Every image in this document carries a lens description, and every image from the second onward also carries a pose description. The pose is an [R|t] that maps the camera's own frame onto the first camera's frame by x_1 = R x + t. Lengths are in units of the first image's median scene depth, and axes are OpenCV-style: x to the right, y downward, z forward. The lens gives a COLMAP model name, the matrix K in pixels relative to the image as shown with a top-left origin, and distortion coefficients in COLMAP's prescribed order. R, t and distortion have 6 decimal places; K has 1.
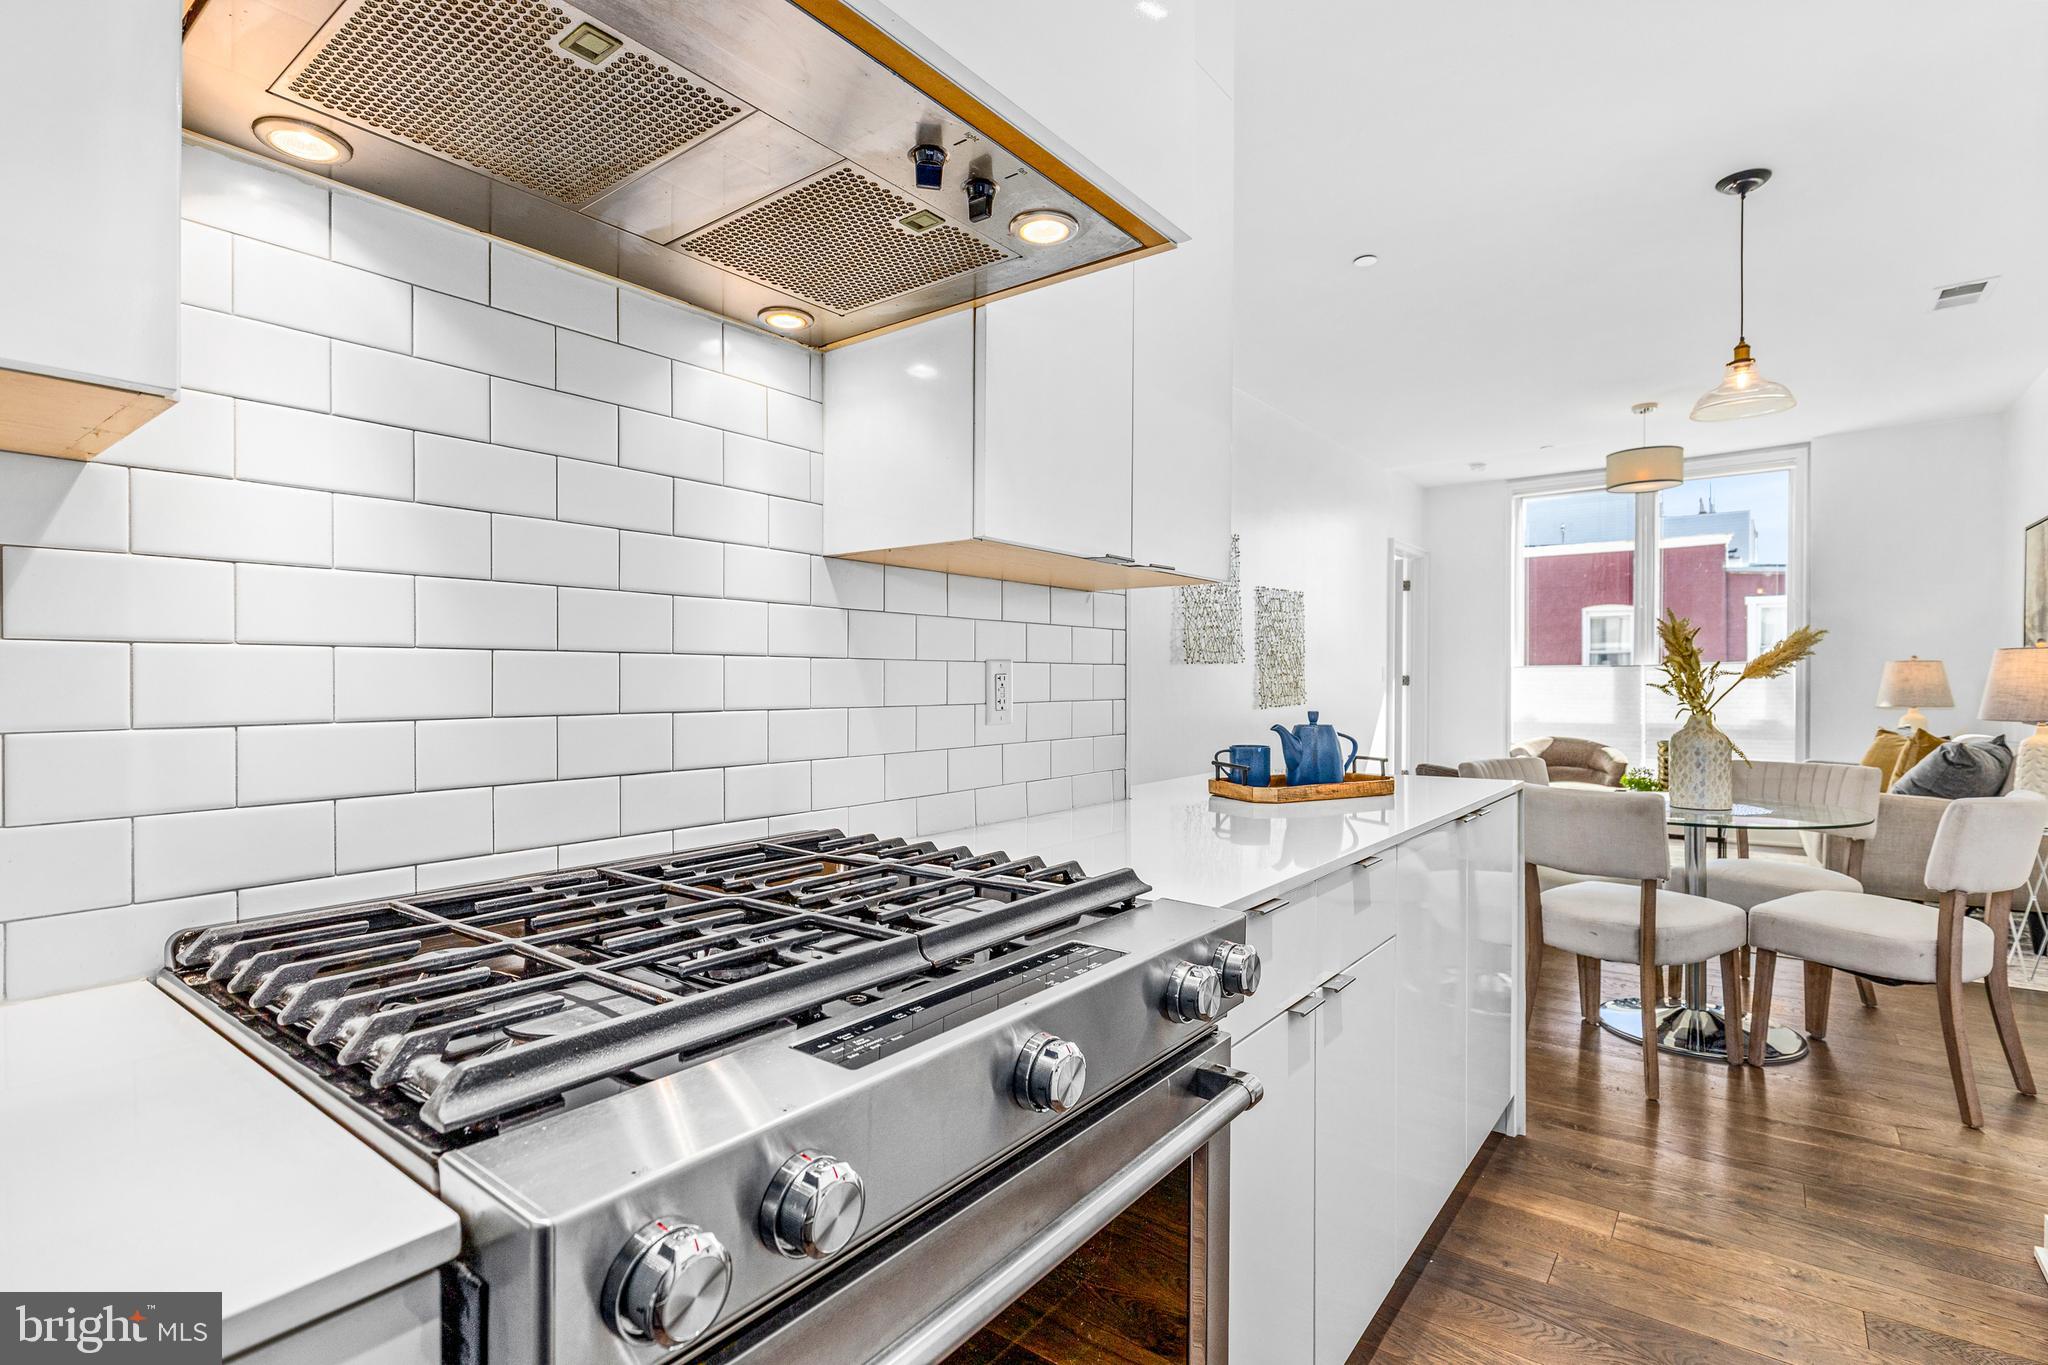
lens RADIAL K [[966.4, 0, 1029.7], [0, 966.4, 682.0], [0, 0, 1]] dist [-0.002292, 0.000106]
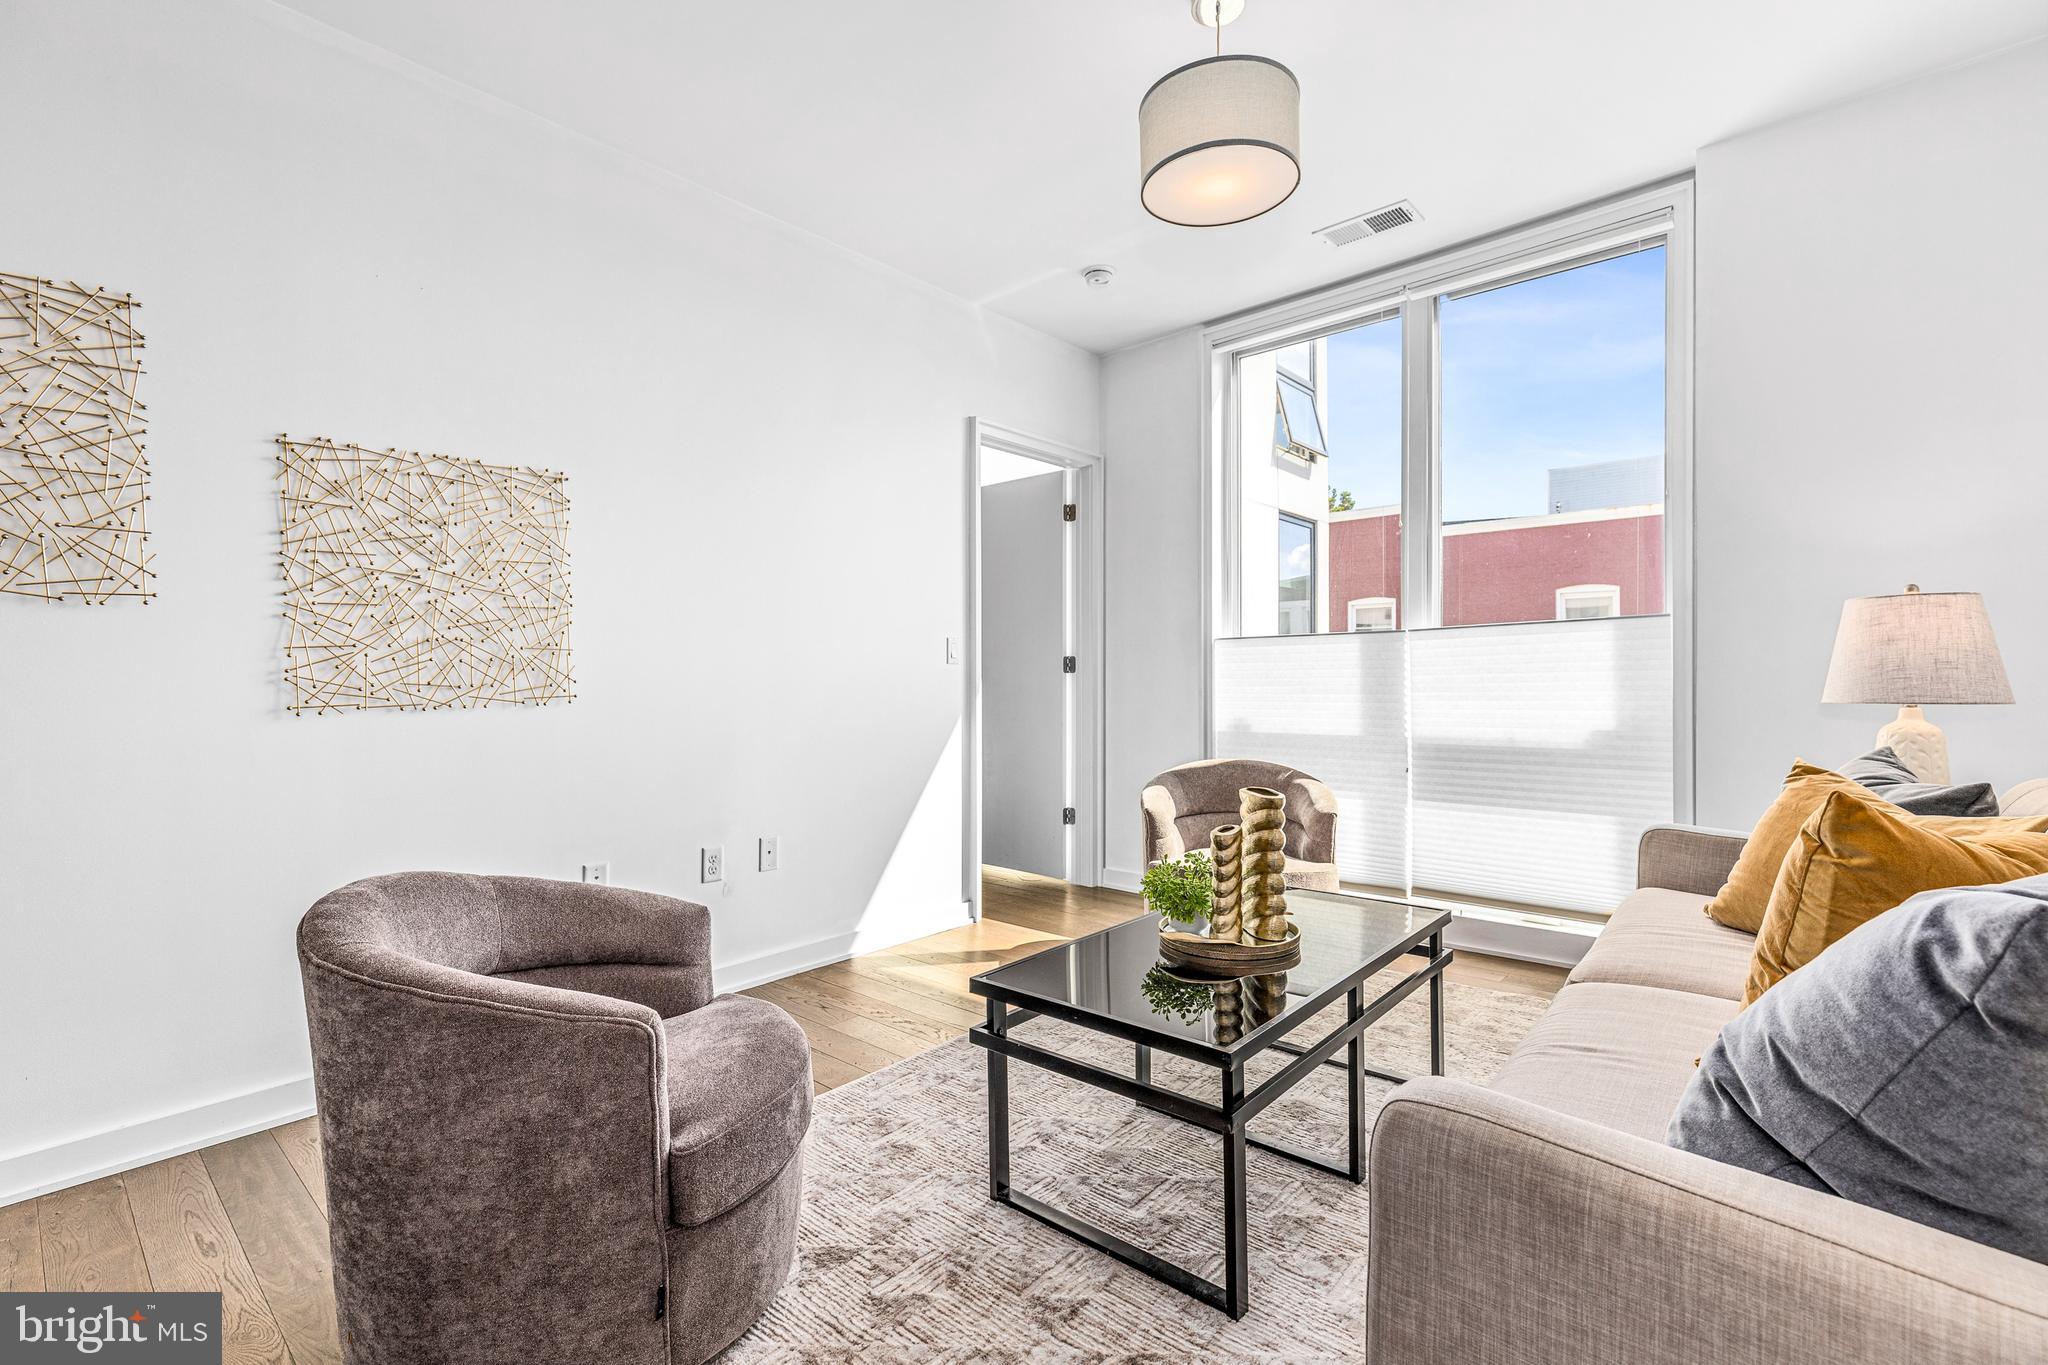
lens RADIAL K [[928.1, 0, 1011.9], [0, 928.1, 692.8], [0, 0, 1]] dist [0.013899, -0.001797]
pose [[0.998290, -0.006653, -0.058082, 0.493947], [0.007254, 0.999922, 0.010151, 0.012590], [0.058010, -0.010555, 0.998260, 0.510320]]
